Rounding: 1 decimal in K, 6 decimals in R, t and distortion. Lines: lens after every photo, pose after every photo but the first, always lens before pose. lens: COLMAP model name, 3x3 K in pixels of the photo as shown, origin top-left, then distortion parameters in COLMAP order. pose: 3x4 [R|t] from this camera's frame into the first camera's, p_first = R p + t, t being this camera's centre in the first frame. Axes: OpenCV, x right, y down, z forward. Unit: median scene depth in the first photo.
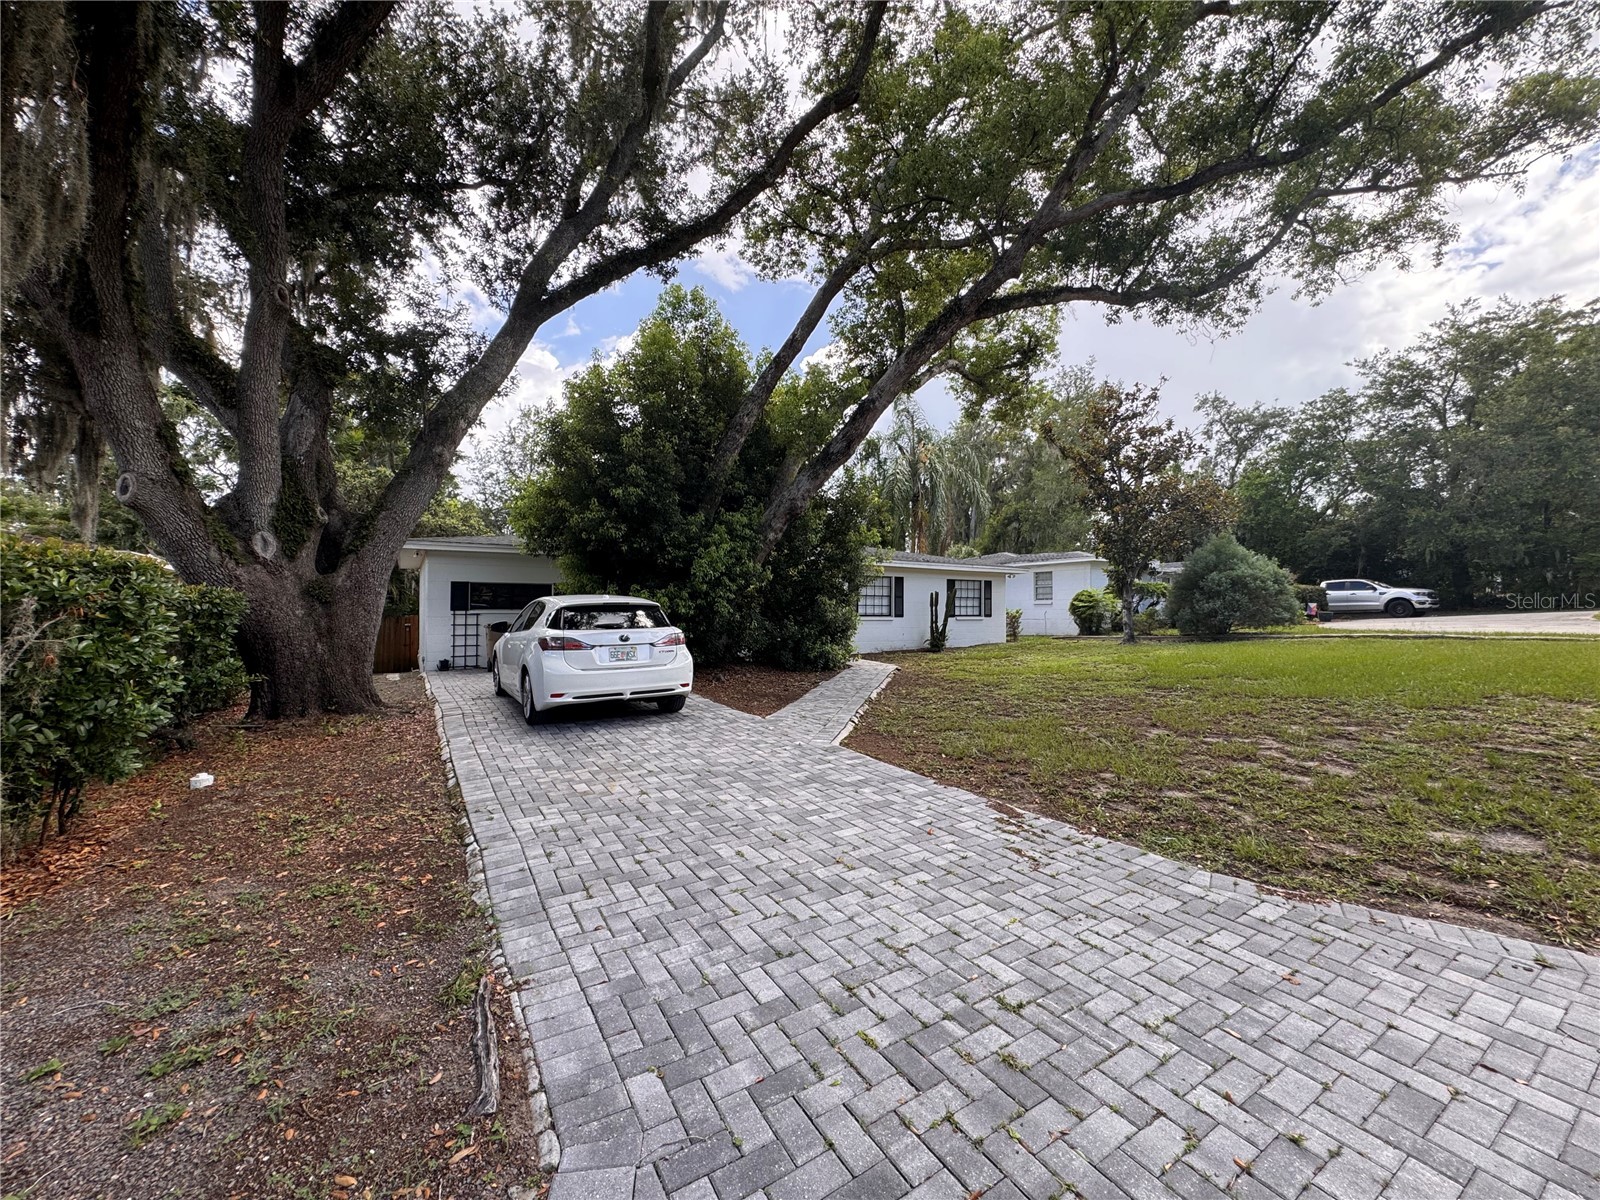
lens RADIAL K [[632.2, 0, 798.1], [0, 632.2, 598.5], [0, 0, 1]] dist [-0.000518, -0.000051]
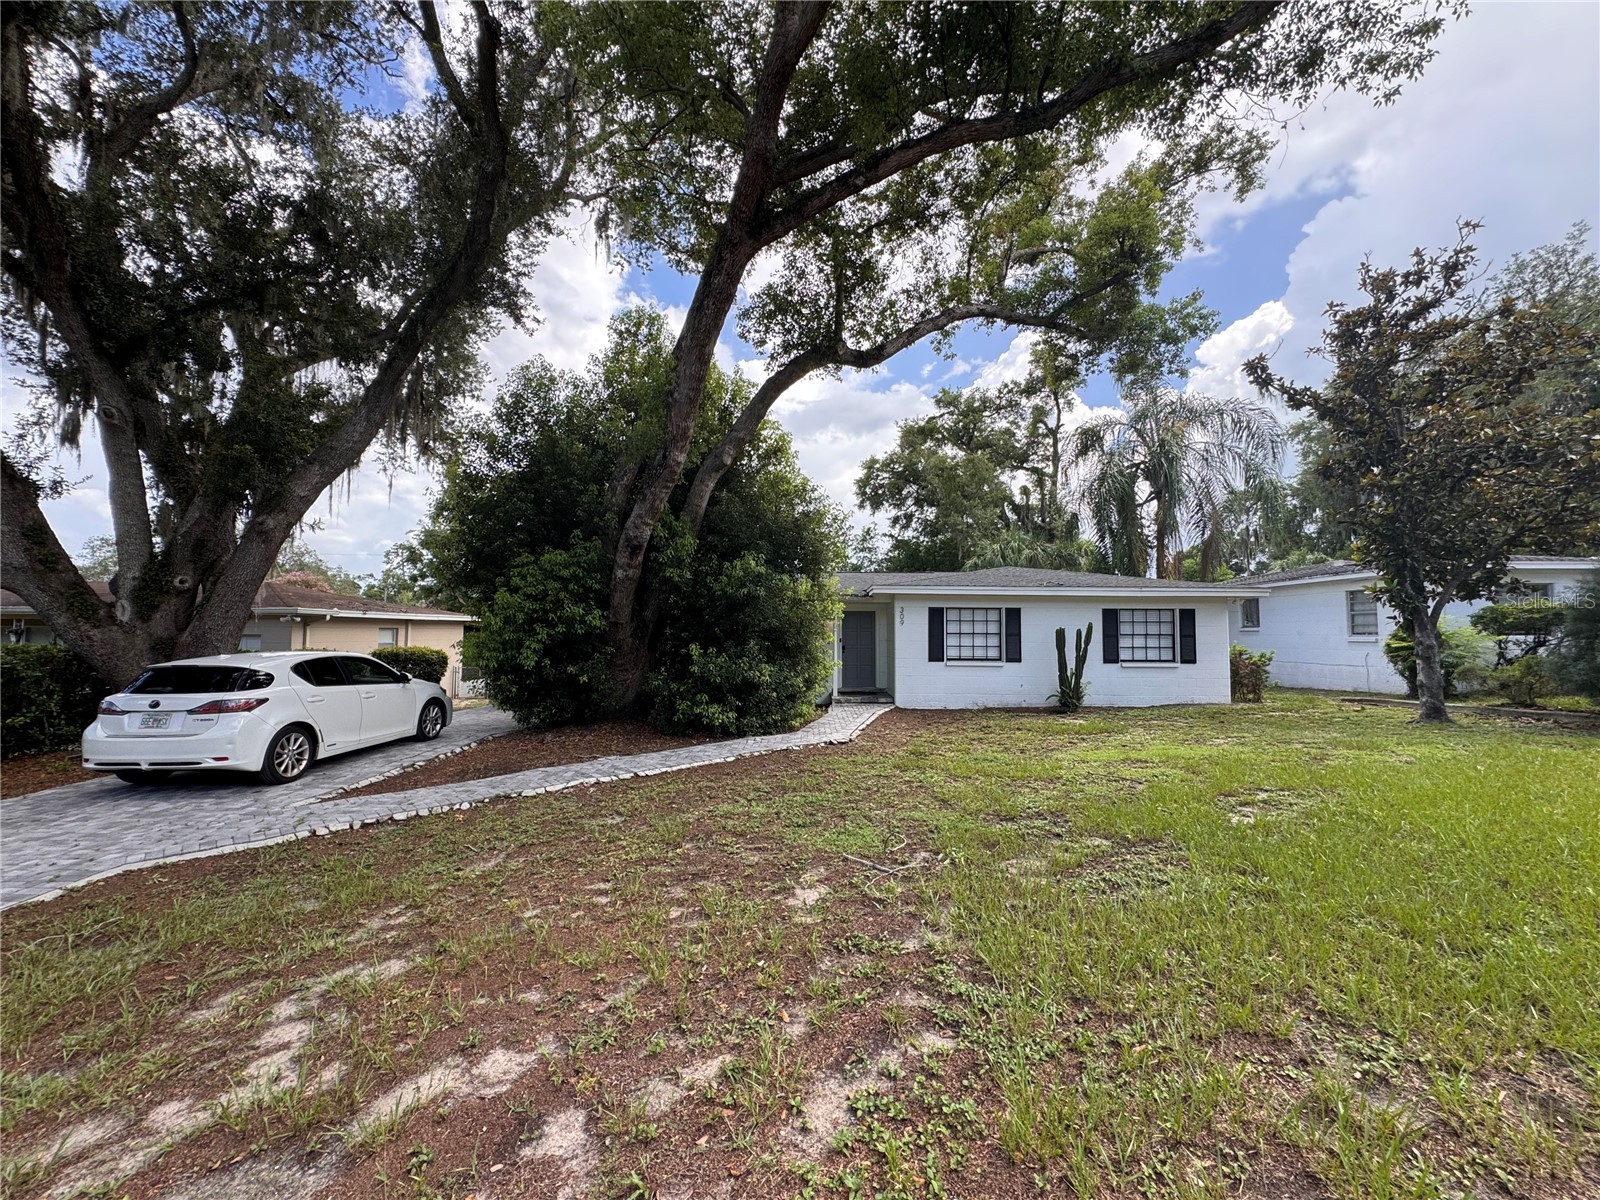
lens RADIAL K [[649.5, 0, 801.3], [0, 649.5, 587.2], [0, 0, 1]] dist [0.107207, 0.000074]
pose [[0.879837, -0.062393, -0.471162, 0.311253], [0.021592, 0.995570, -0.091515, 0.006682], [0.474784, 0.070345, 0.877287, 0.182133]]
